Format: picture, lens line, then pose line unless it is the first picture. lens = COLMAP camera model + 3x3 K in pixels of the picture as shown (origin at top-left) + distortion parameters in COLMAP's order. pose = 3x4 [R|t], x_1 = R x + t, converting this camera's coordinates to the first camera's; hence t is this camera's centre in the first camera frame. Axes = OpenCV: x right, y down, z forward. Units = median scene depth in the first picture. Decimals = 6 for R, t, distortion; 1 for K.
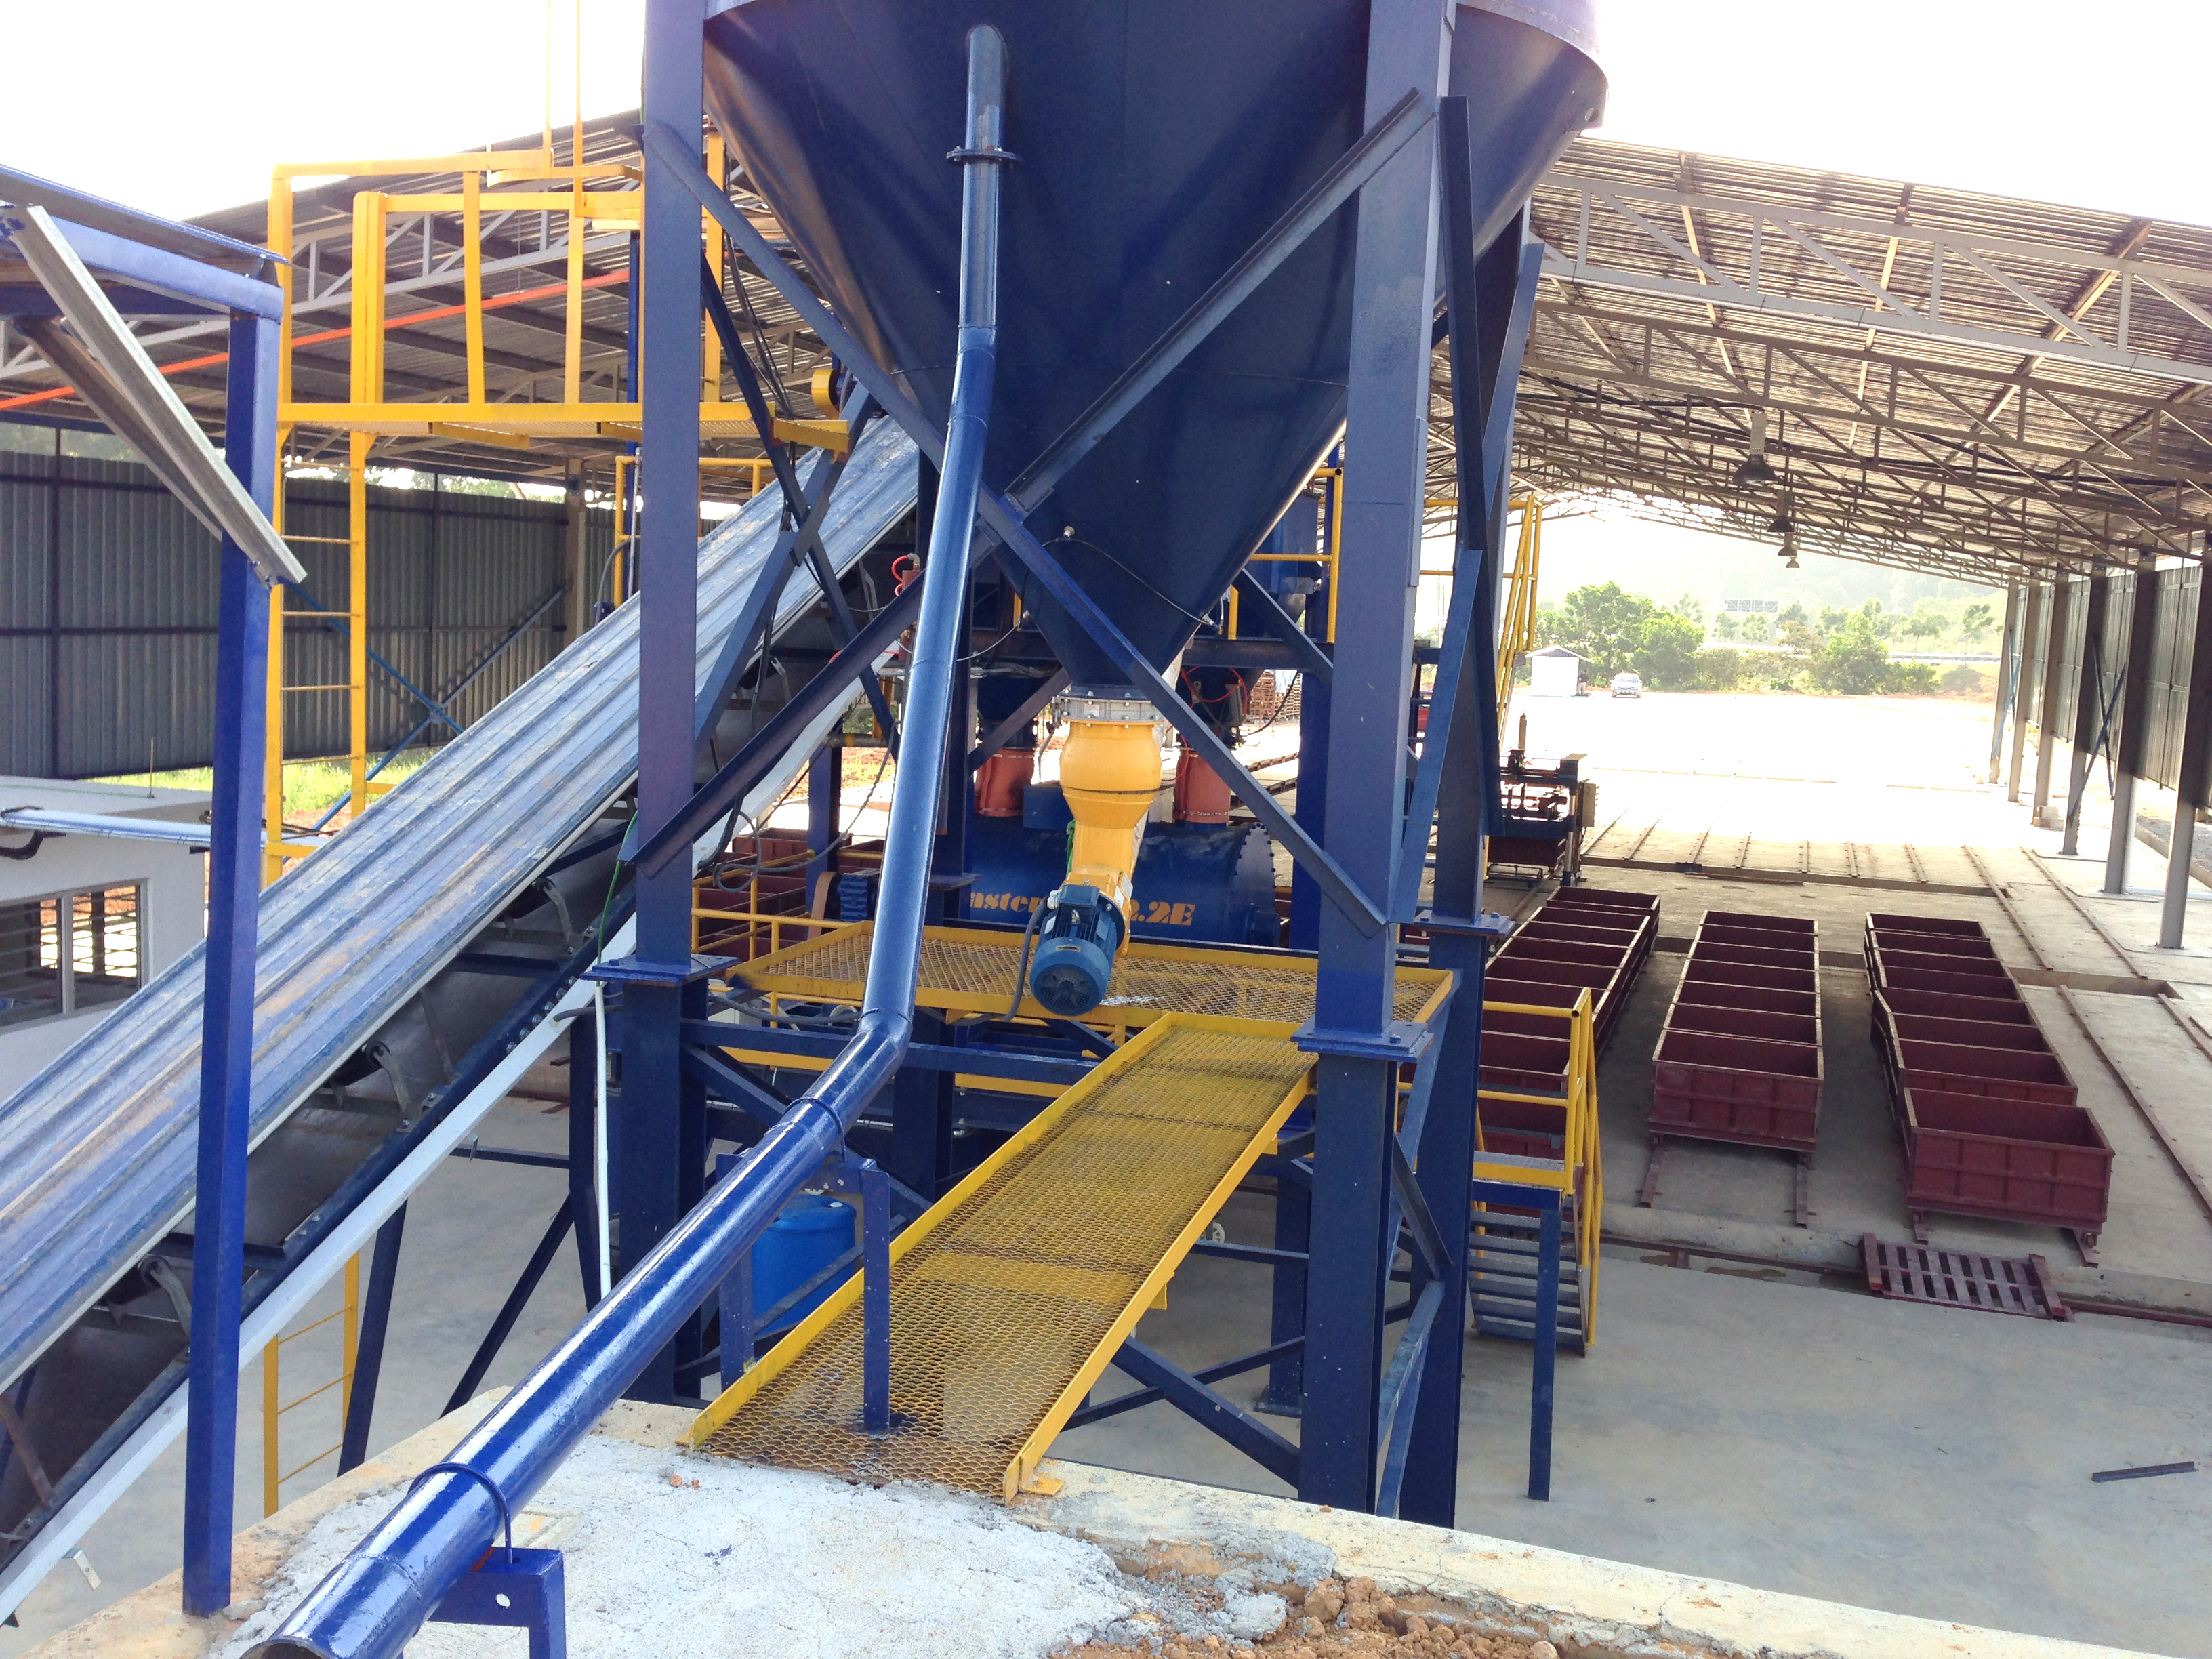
lens RADIAL K [[2088.9, 0, 1108.2], [0, 2088.9, 826.4], [0, 0, 1]] dist [0.053125, 0.000000]
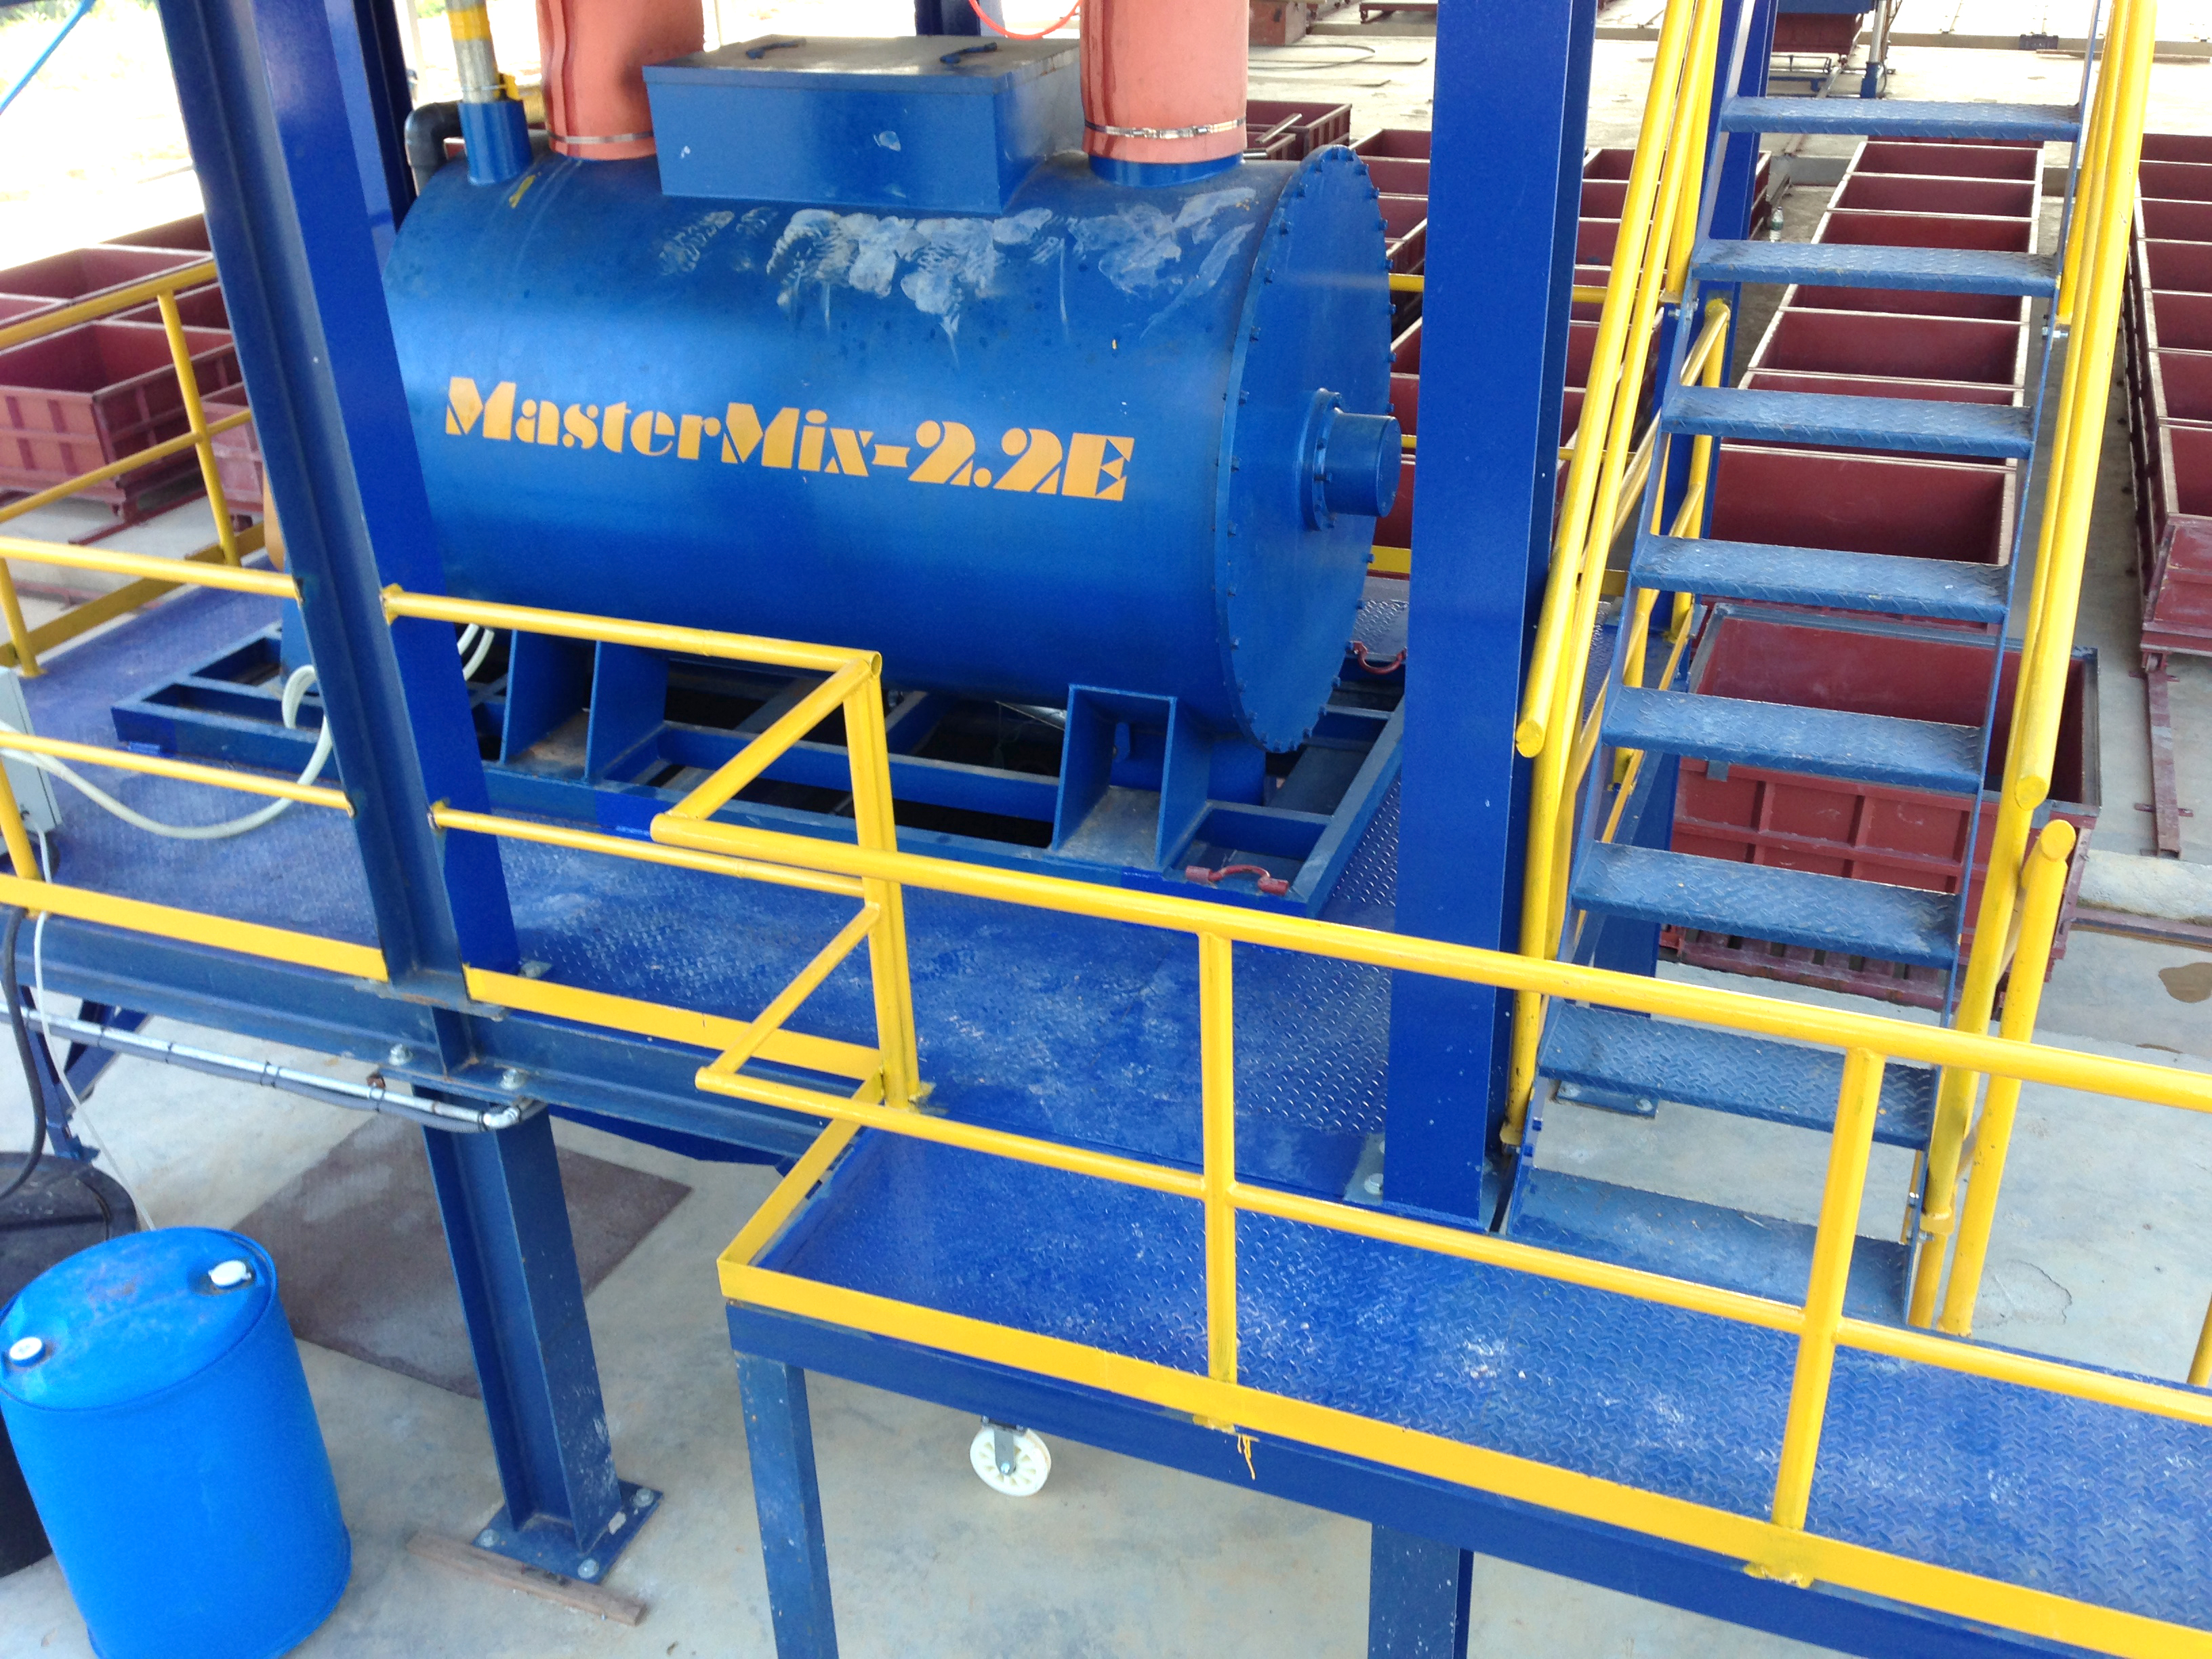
lens RADIAL K [[2088.9, 0, 1110.6], [0, 2088.9, 823.0], [0, 0, 1]] dist [0.053125, 0.000000]
pose [[0.995979, -0.028370, -0.084982, 0.062783], [0.057217, 0.931322, 0.359675, -0.024583], [0.068941, -0.363091, 0.929200, 0.652347]]
